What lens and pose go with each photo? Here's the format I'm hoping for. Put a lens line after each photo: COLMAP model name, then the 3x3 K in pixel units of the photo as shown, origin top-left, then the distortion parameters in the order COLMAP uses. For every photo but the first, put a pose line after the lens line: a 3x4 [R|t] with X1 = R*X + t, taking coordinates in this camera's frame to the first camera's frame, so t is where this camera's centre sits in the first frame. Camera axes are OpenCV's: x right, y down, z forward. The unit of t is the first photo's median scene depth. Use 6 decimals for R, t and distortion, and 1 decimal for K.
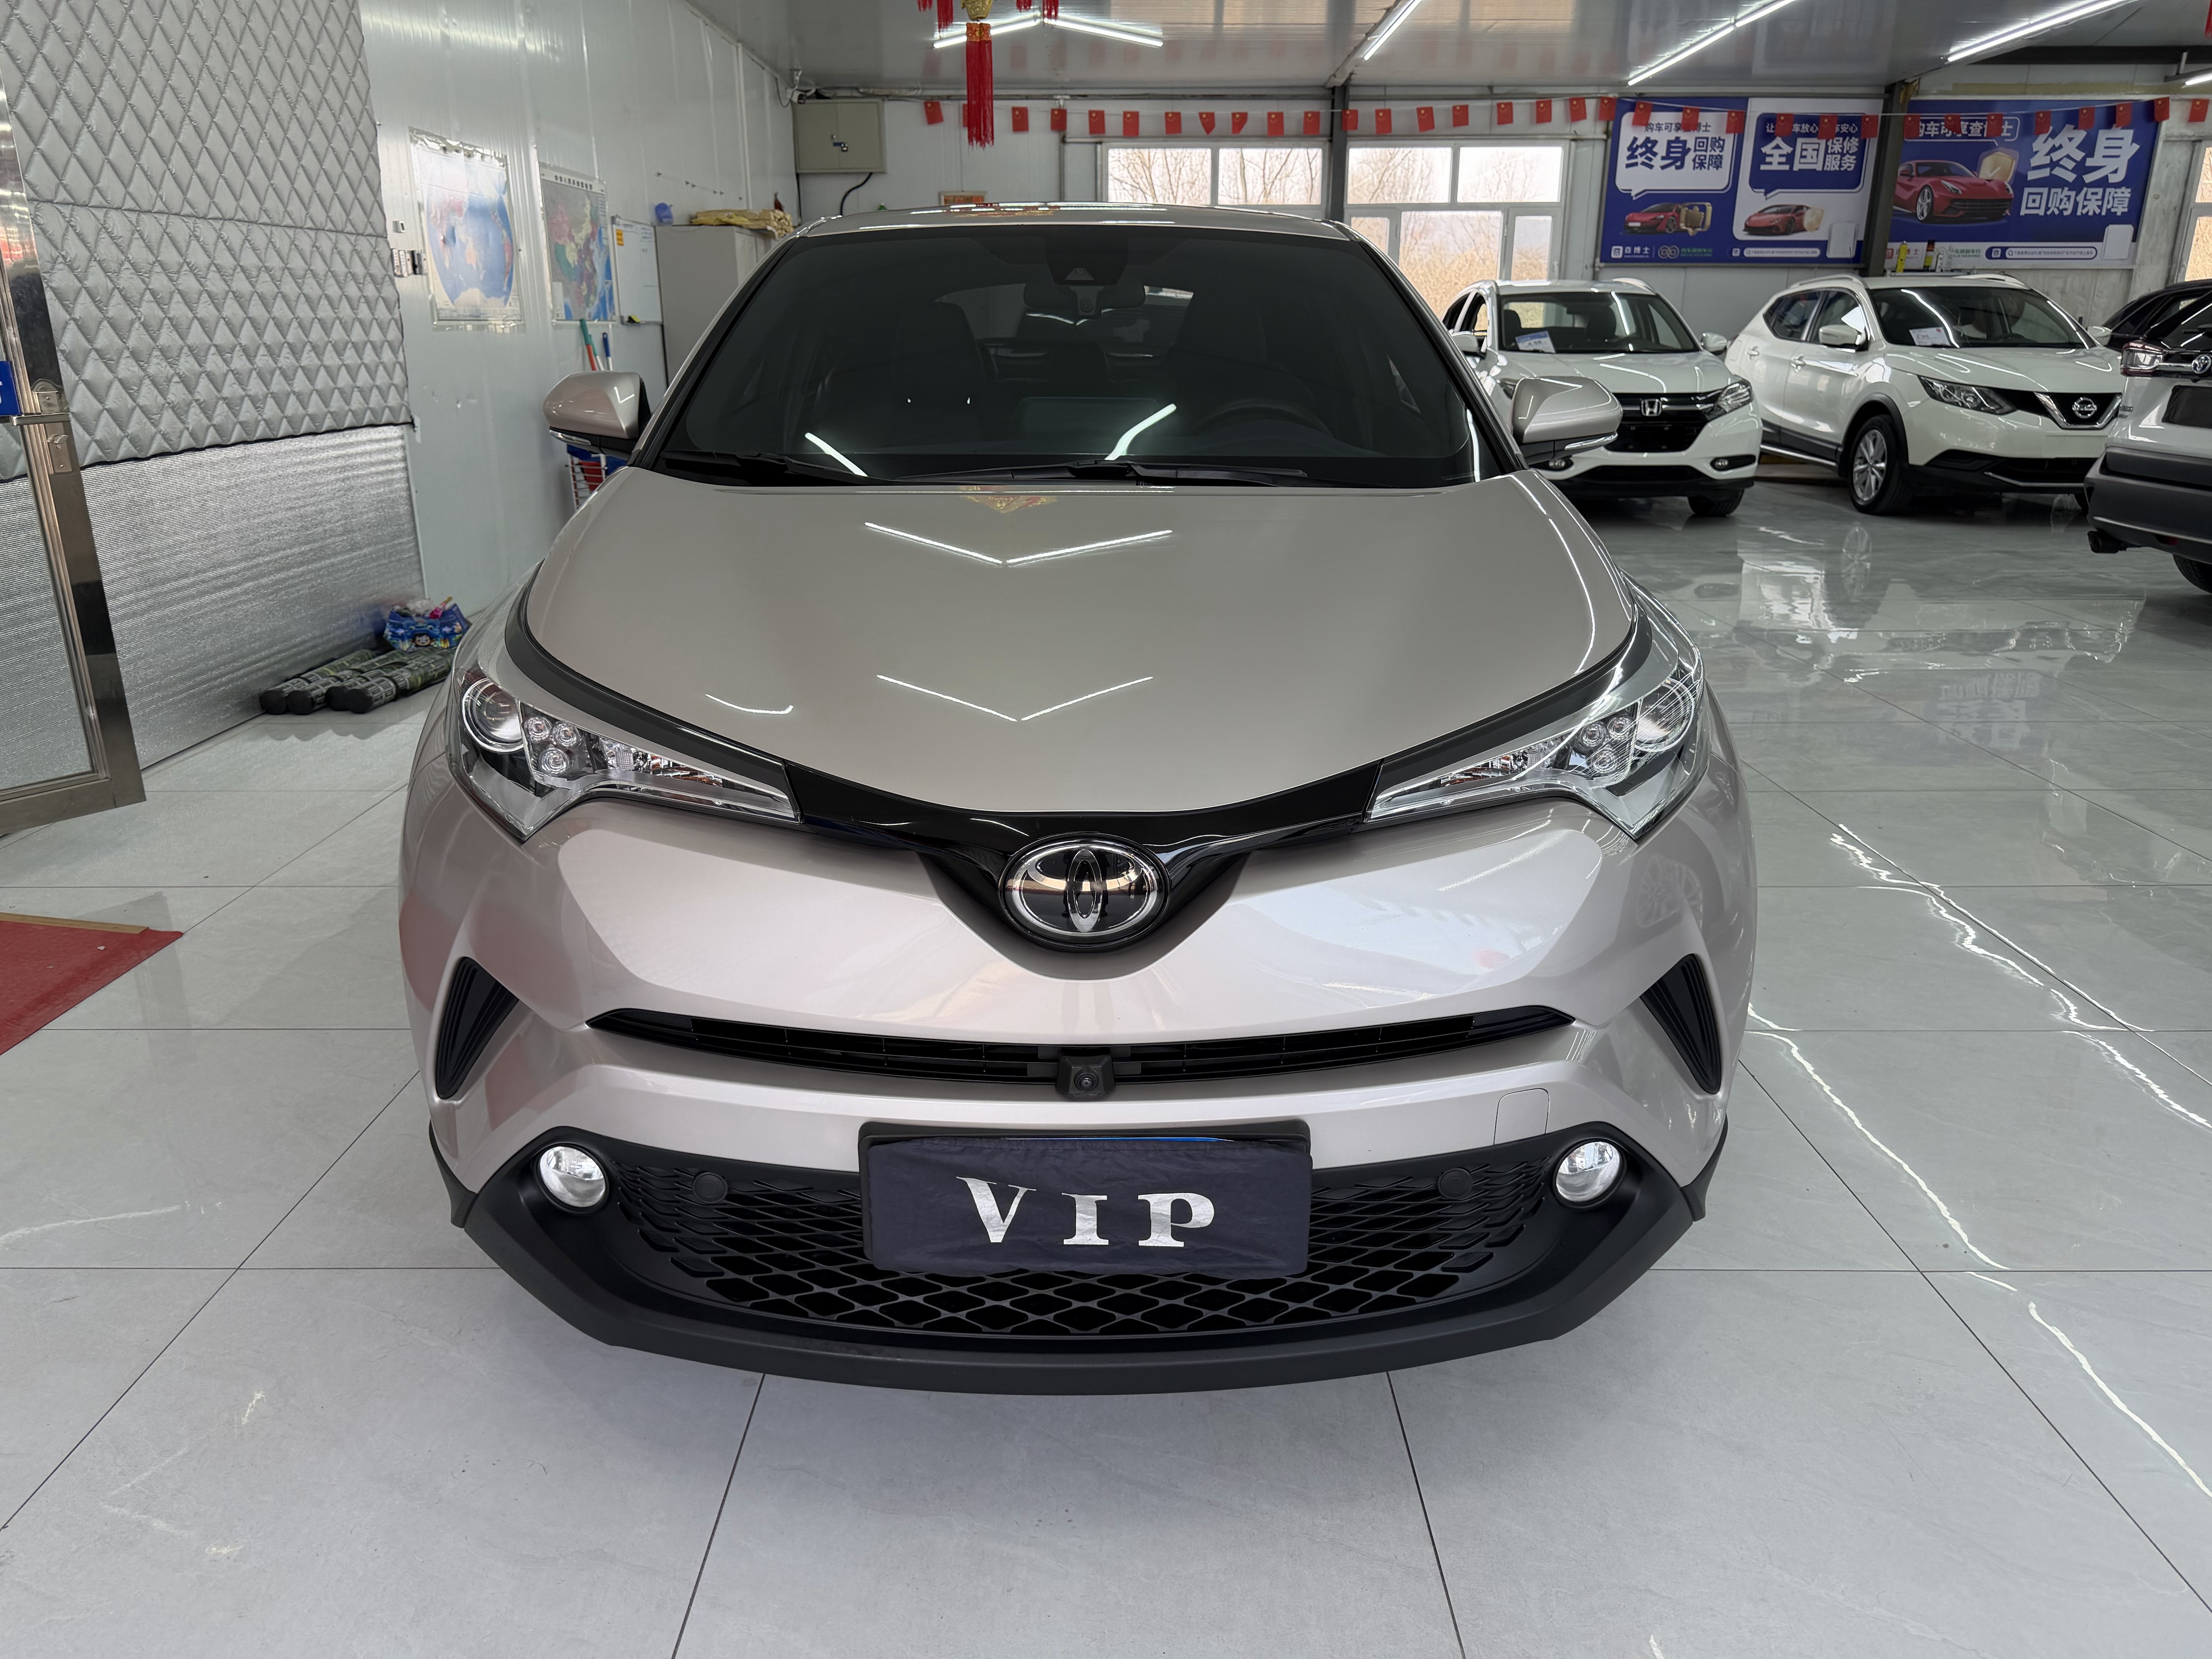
lens RADIAL K [[1601.1, 0, 1109.9], [0, 1601.1, 835.6], [0, 0, 1]] dist [0.017645, -0.002354]
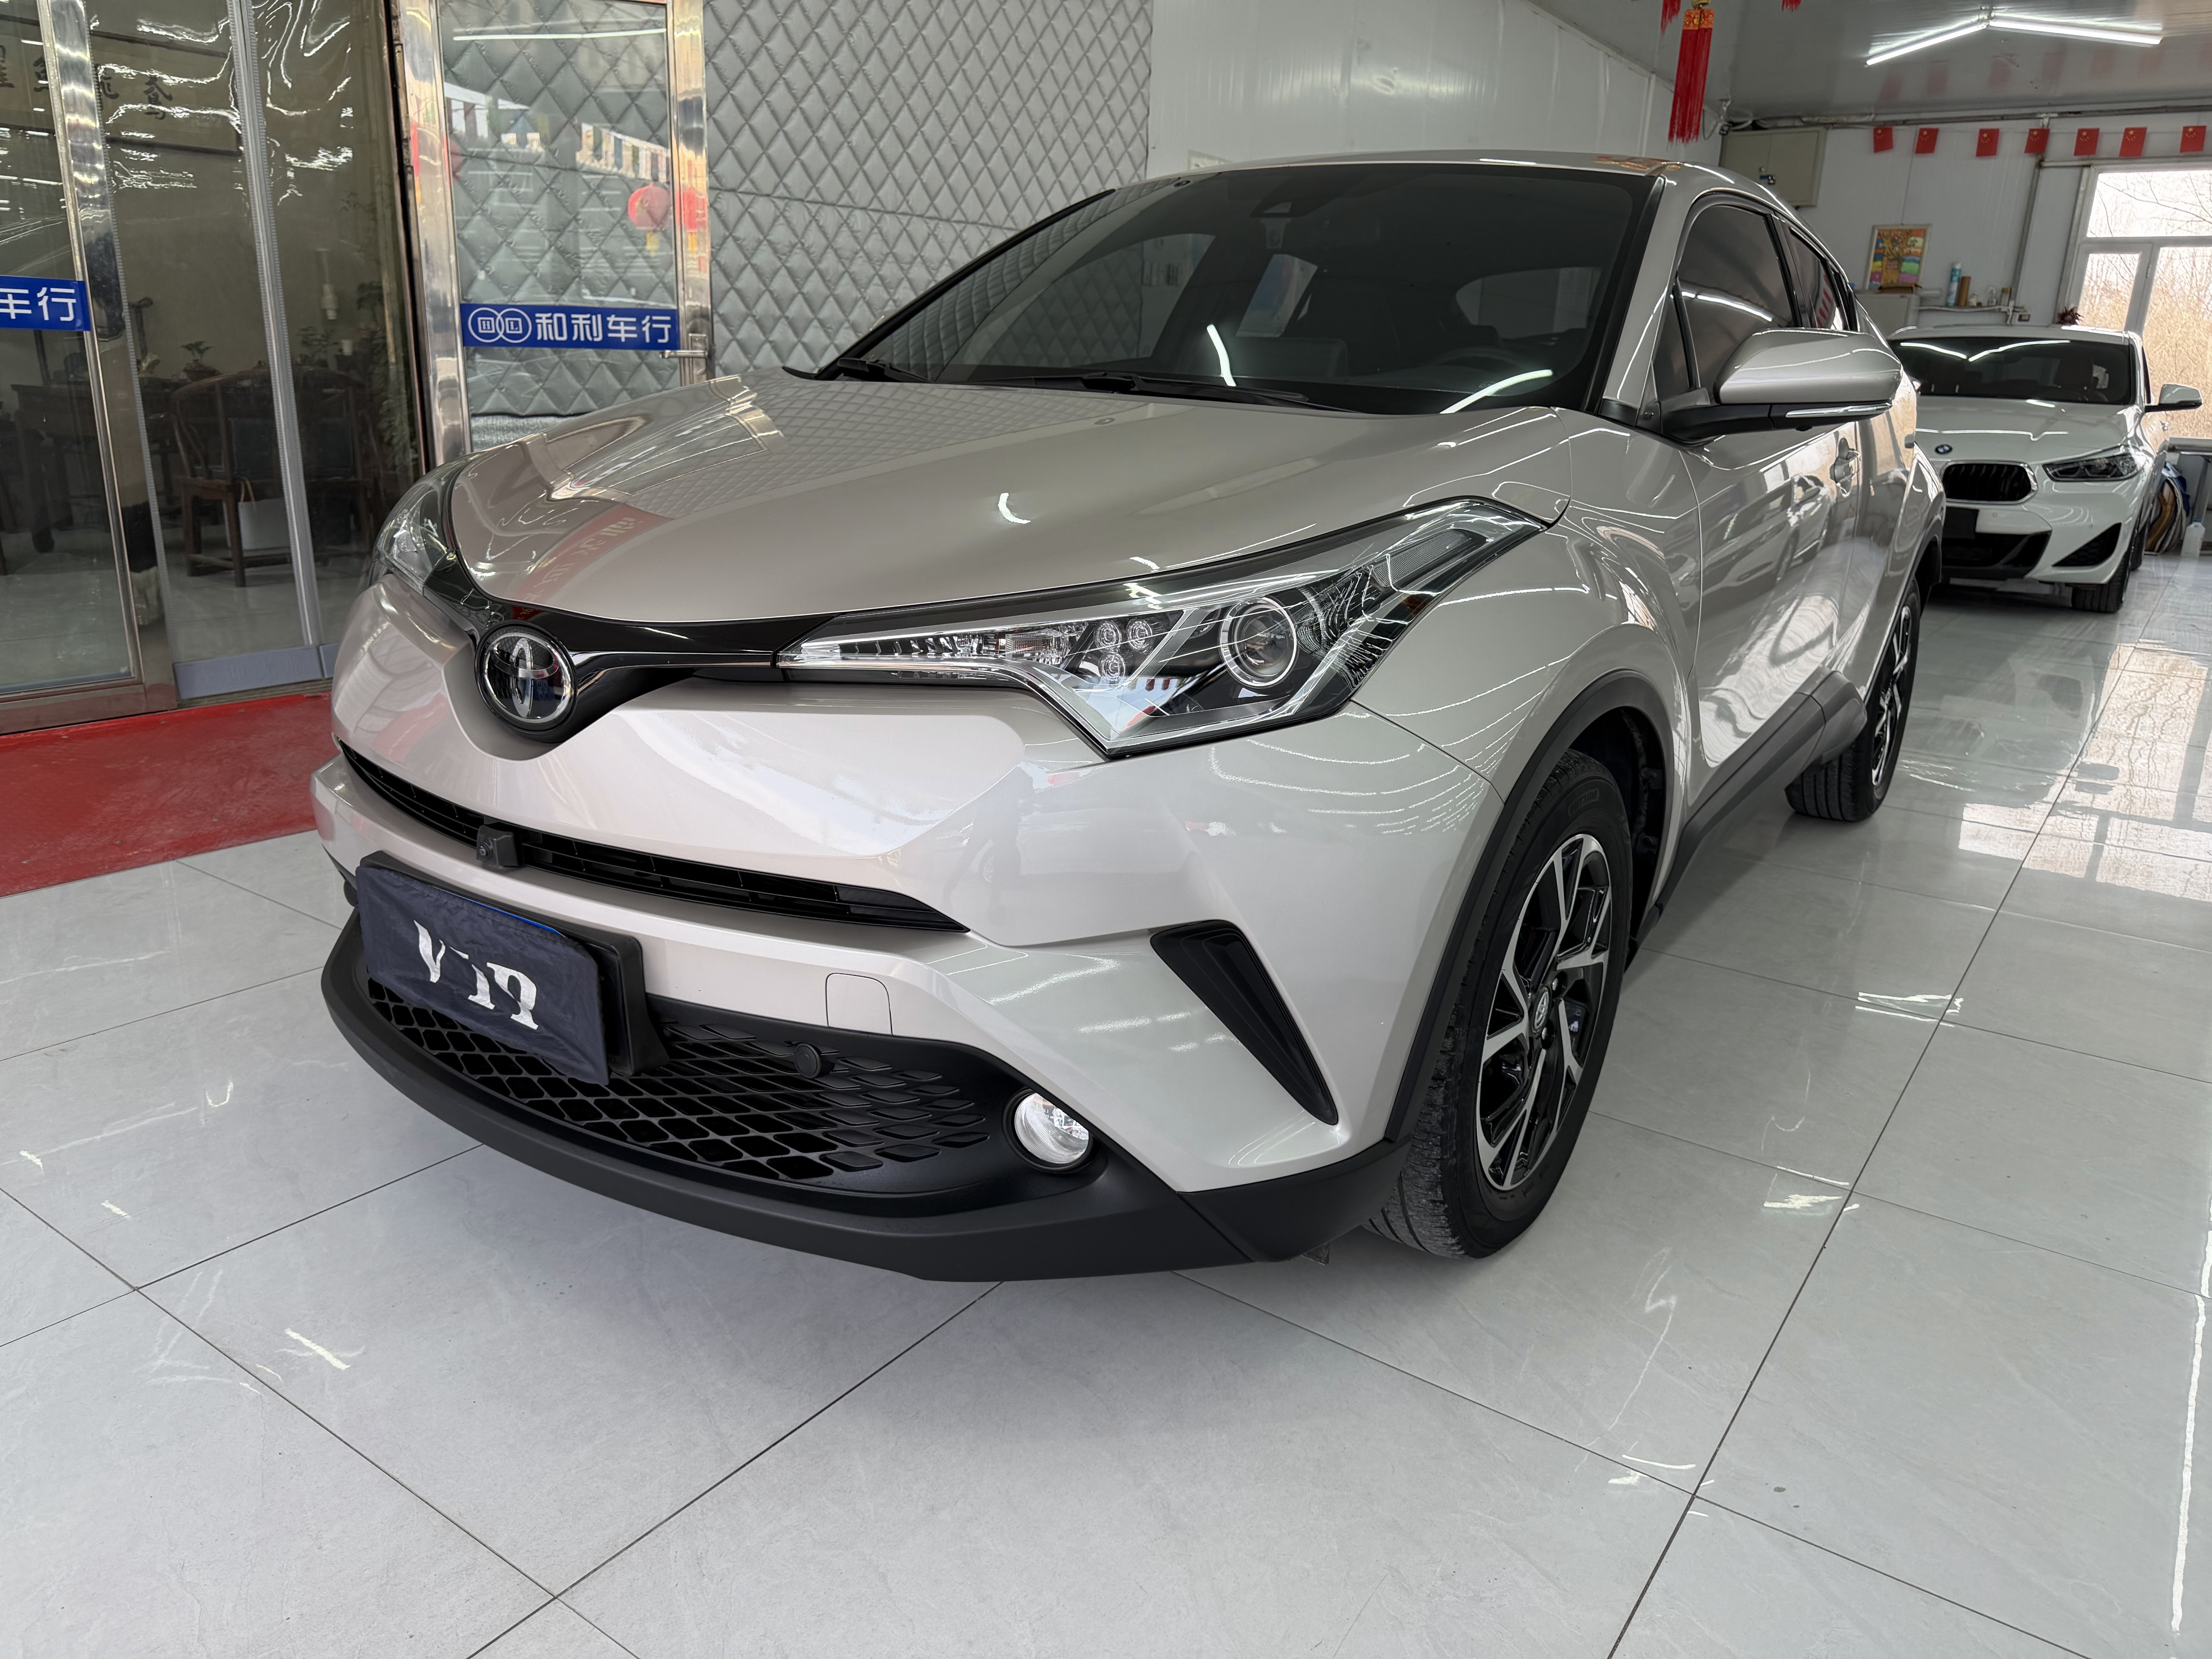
lens RADIAL K [[1601.1, 0, 1109.9], [0, 1601.1, 835.6], [0, 0, 1]] dist [0.017645, -0.002354]
pose [[0.824371, 0.192994, -0.532133, 0.298933], [-0.210424, 0.977197, 0.028426, 0.007814], [0.525485, 0.088540, 0.846183, 0.099314]]
